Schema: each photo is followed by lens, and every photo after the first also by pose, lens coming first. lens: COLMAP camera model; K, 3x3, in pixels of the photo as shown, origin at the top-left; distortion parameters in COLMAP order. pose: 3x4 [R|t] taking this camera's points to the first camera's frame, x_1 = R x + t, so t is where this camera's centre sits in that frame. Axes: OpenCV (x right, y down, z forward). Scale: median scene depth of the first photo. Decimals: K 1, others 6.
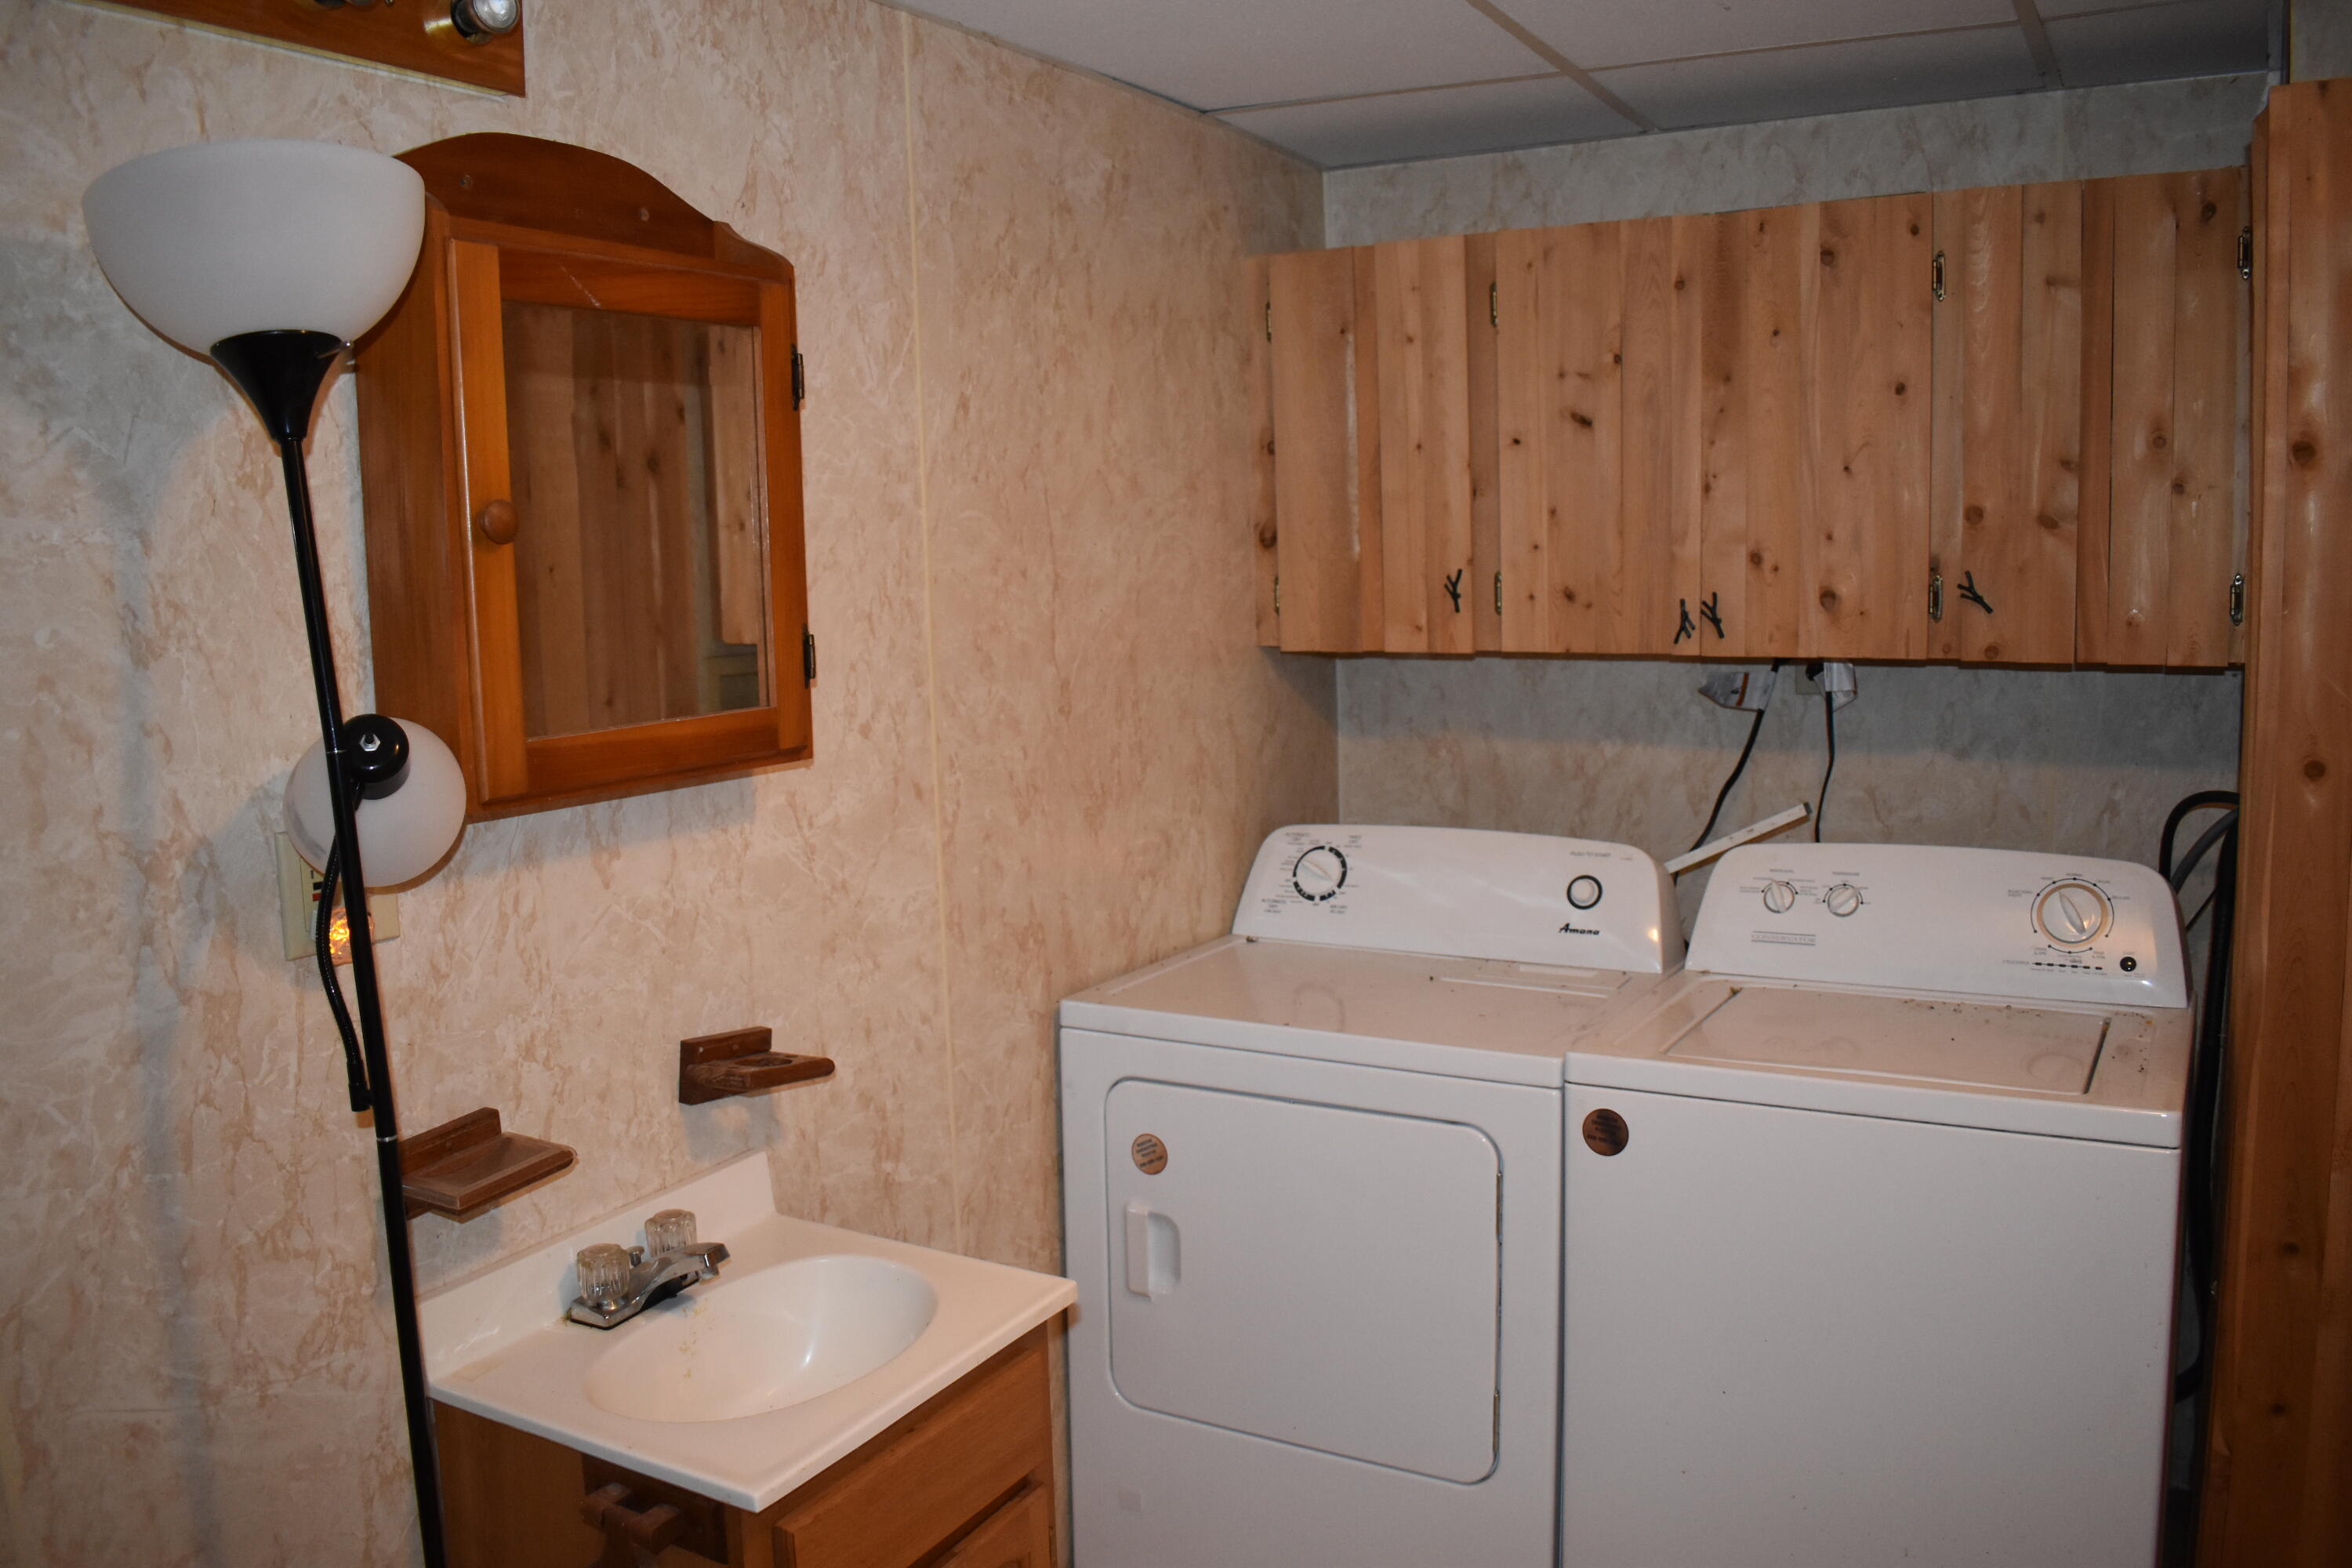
lens RADIAL K [[1835.8, 0, 1178.5], [0, 1835.8, 793.4], [0, 0, 1]] dist [-0.088248, 0.007889]
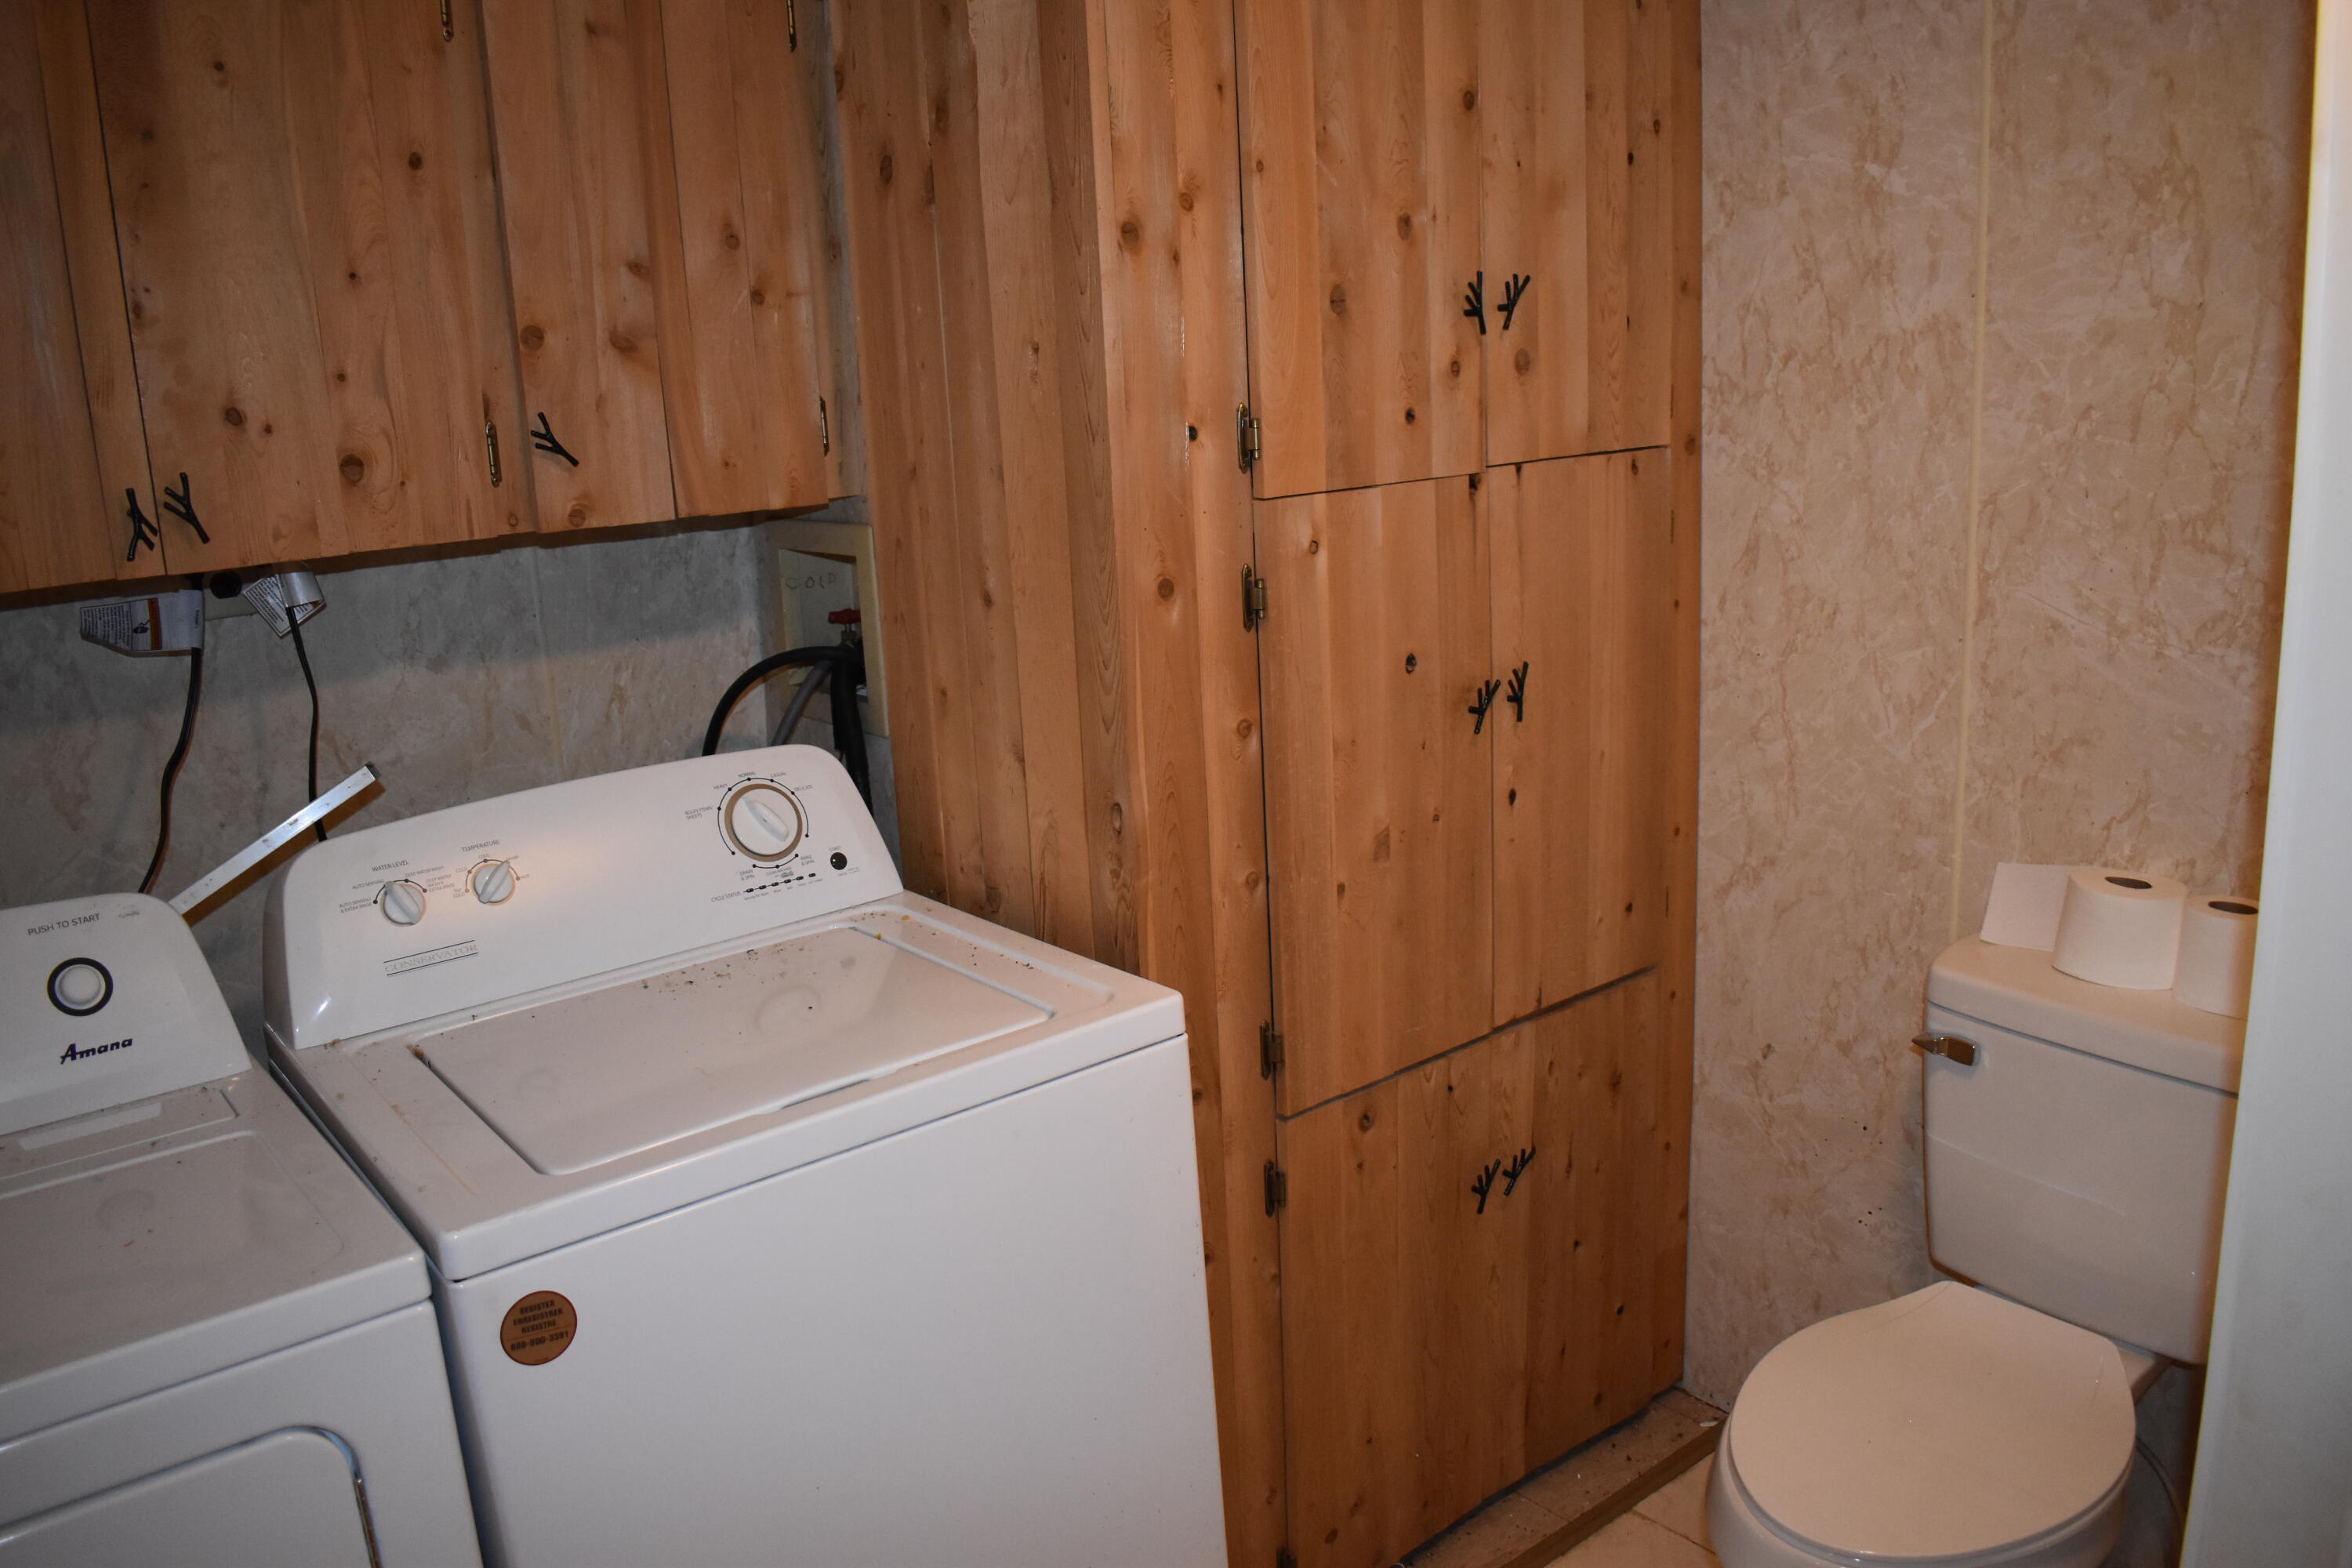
lens RADIAL K [[1835.8, 0, 1174.3], [0, 1835.8, 773.8], [0, 0, 1]] dist [-0.088248, 0.007889]
pose [[0.366665, -0.208298, 0.906735, -0.167222], [0.165246, 0.973699, 0.156859, -0.048186], [-0.915560, 0.092320, 0.391442, 0.445530]]
